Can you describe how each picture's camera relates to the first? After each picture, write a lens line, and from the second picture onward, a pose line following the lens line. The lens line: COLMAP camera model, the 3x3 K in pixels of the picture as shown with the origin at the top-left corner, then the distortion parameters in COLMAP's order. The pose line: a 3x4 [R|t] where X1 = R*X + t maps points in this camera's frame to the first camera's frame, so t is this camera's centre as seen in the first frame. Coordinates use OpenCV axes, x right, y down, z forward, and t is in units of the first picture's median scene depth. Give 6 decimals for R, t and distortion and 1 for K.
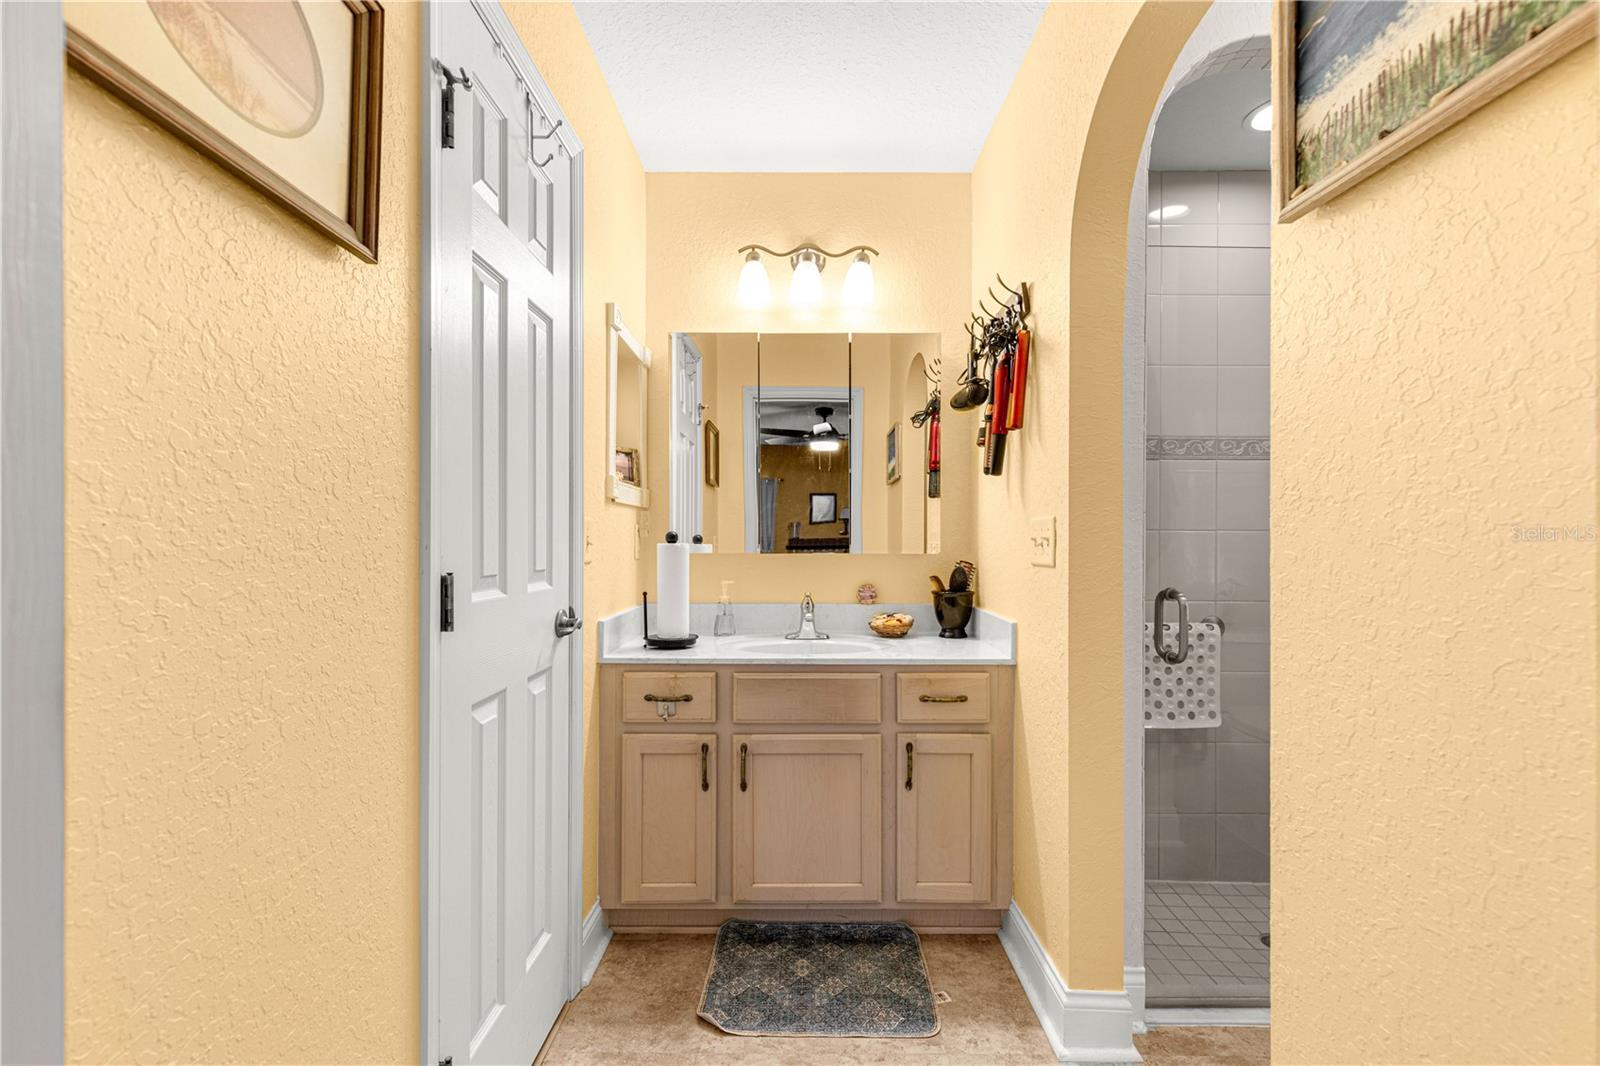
lens RADIAL K [[712.9, 0, 799.8], [0, 712.9, 537.5], [0, 0, 1]] dist [0.010432, -0.001440]
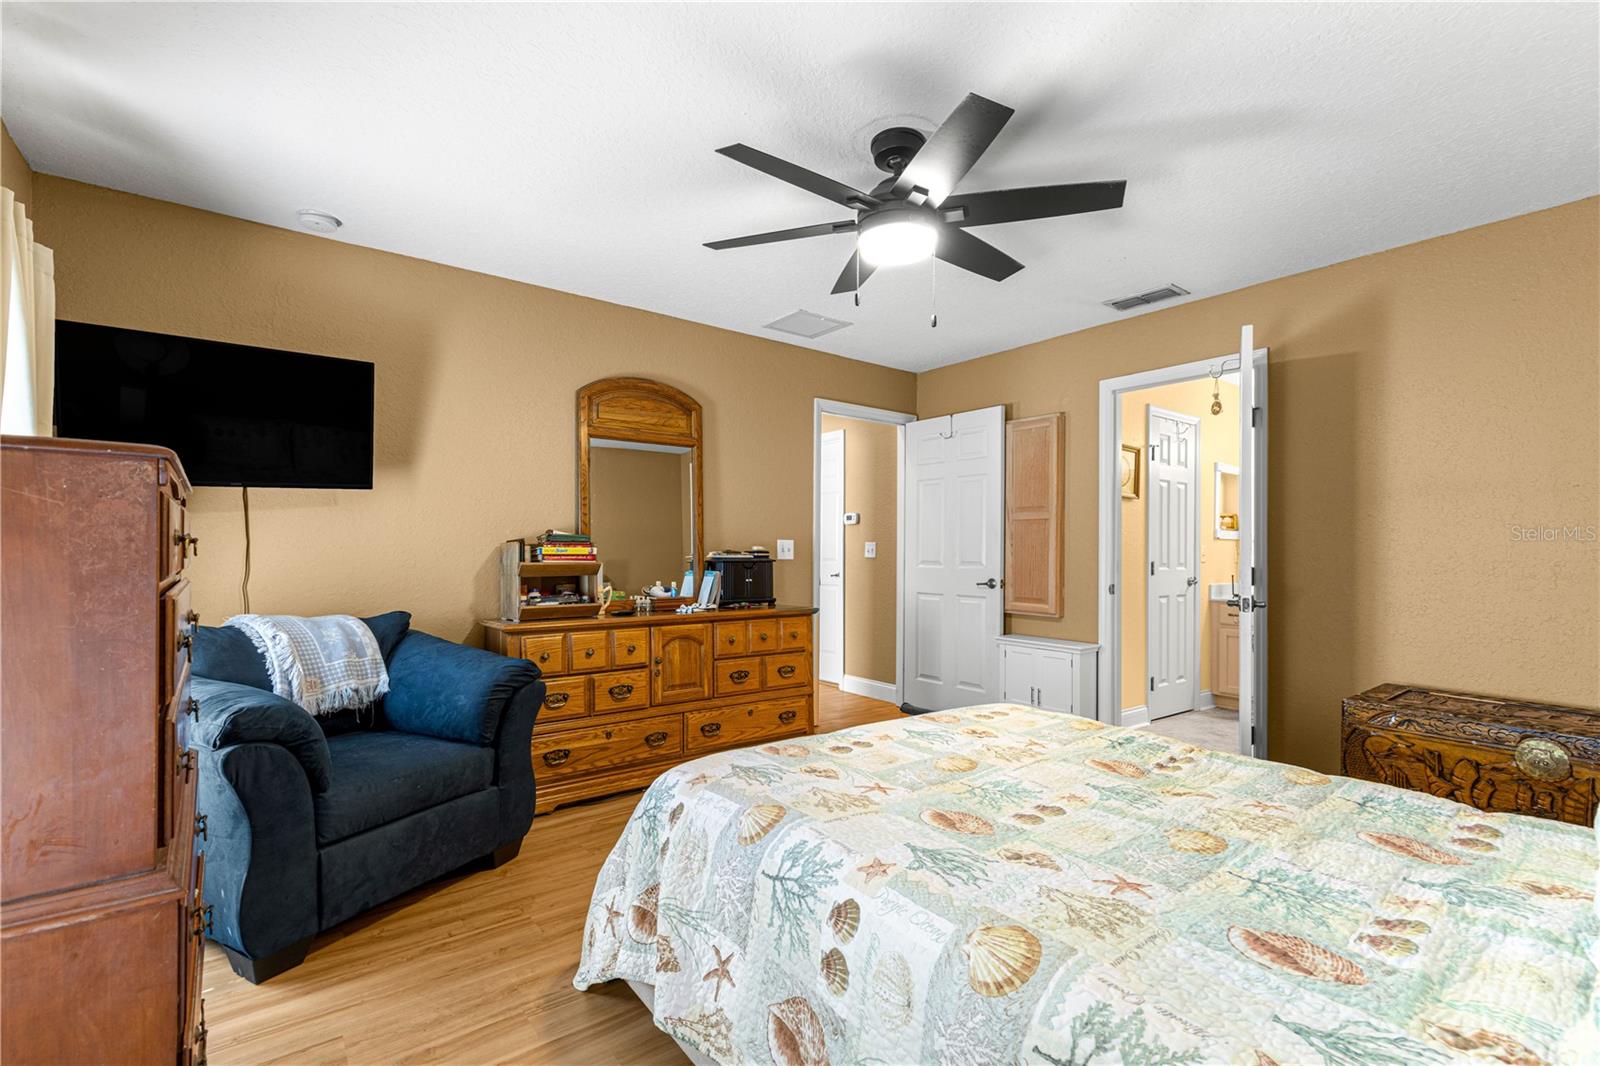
lens RADIAL K [[712.9, 0, 805.4], [0, 712.9, 547.7], [0, 0, 1]] dist [0.010432, -0.001440]
pose [[0.611565, -0.000838, -0.791194, 1.107479], [-0.002707, 0.999991, -0.003151, -0.009203], [0.791190, 0.004069, 0.611557, -2.228563]]
